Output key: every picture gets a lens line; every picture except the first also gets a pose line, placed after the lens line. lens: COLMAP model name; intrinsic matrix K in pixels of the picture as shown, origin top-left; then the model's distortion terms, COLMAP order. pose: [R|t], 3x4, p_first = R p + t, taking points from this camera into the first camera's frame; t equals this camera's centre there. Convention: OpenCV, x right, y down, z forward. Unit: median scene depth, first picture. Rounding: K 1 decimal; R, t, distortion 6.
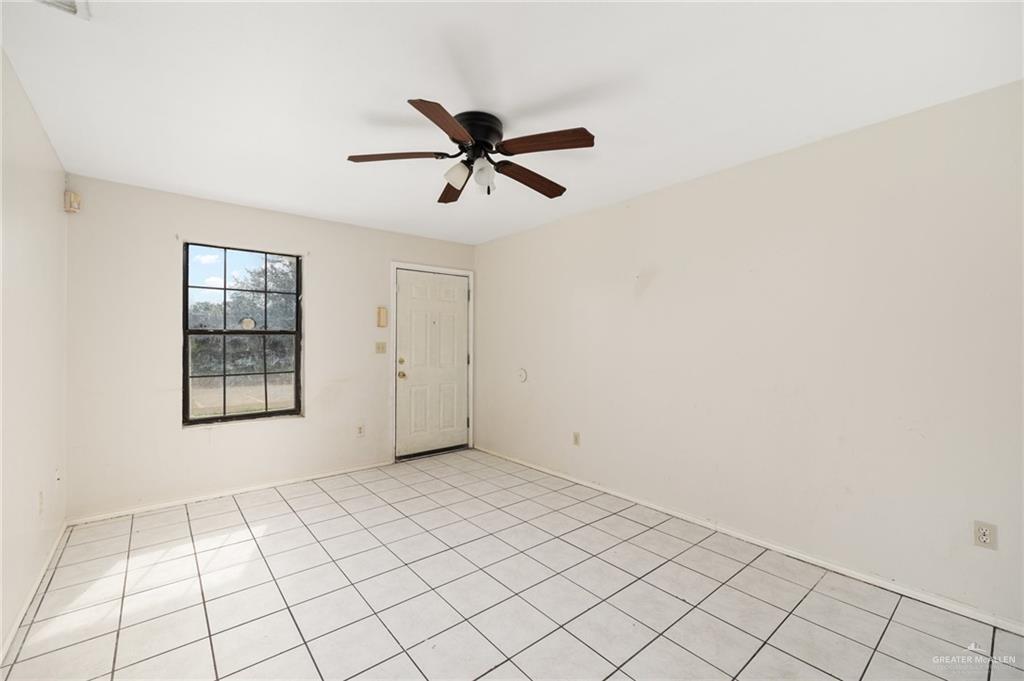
lens RADIAL K [[422.6, 0, 510.1], [0, 422.6, 346.4], [0, 0, 1]] dist [-0.002838, -0.000153]
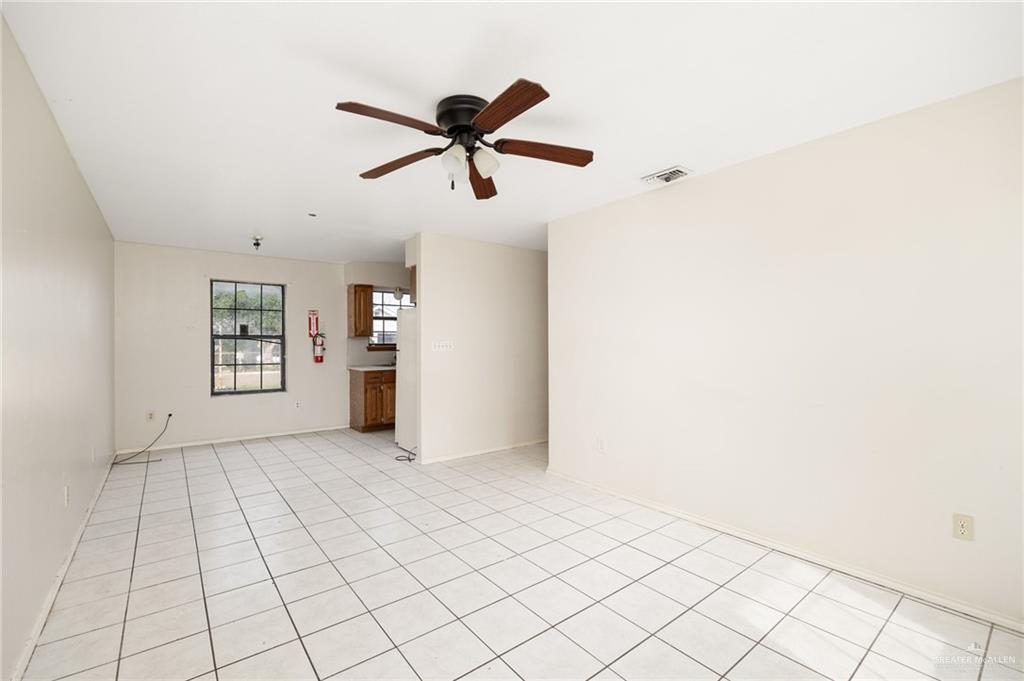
lens RADIAL K [[442.0, 0, 505.3], [0, 442.0, 334.6], [0, 0, 1]] dist [-0.003793, 0.000382]
pose [[0.999551, -0.007824, -0.028907, 0.328374], [0.007027, 0.999595, -0.027573, 0.009070], [0.029111, 0.027358, 0.999202, -0.536703]]
